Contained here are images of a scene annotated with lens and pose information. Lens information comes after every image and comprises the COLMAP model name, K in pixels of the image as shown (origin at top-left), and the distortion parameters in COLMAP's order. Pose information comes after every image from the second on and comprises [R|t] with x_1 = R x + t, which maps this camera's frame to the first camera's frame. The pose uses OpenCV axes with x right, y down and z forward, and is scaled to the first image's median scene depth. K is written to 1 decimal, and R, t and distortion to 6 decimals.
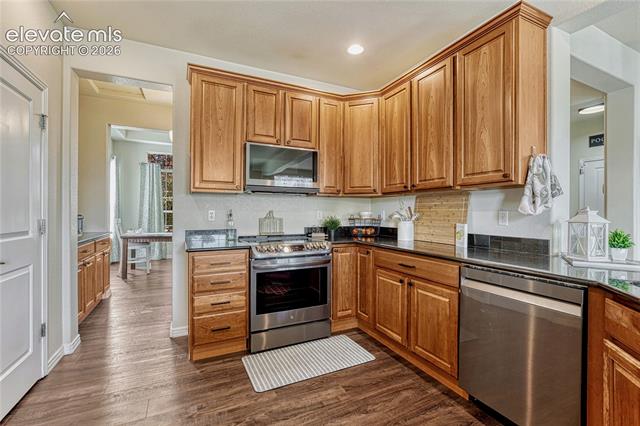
lens RADIAL K [[279.0, 0, 316.0], [0, 279.0, 215.4], [0, 0, 1]] dist [-0.006503, 0.000074]
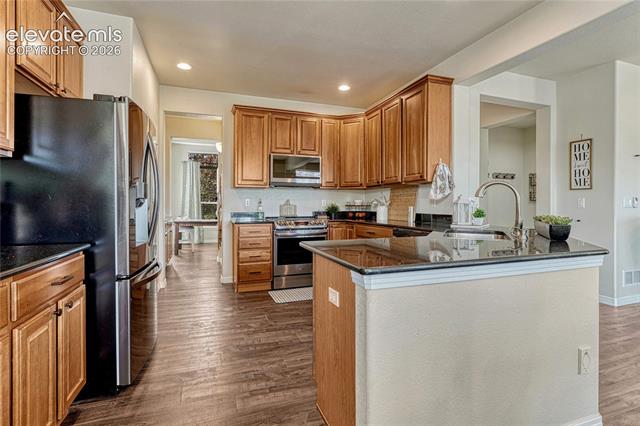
lens RADIAL K [[300.5, 0, 319.4], [0, 300.5, 208.5], [0, 0, 1]] dist [0.016606, 0.000067]
pose [[0.996290, -0.002739, -0.086013, 0.149979], [0.002854, 0.999995, 0.001218, 0.032287], [0.086009, -0.001459, 0.996293, -0.591388]]
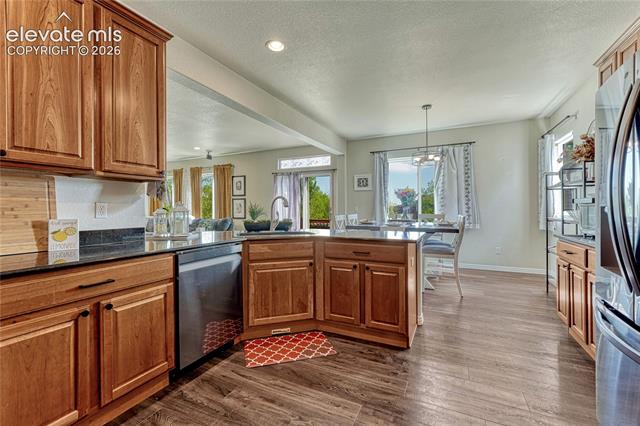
lens RADIAL K [[279.0, 0, 318.4], [0, 279.0, 209.5], [0, 0, 1]] dist [-0.006503, 0.000074]
pose [[-0.625852, -0.000056, 0.779942, -0.419824], [0.008195, 0.999944, 0.006647, 0.004969], [-0.779899, 0.010552, -0.625817, 0.823694]]
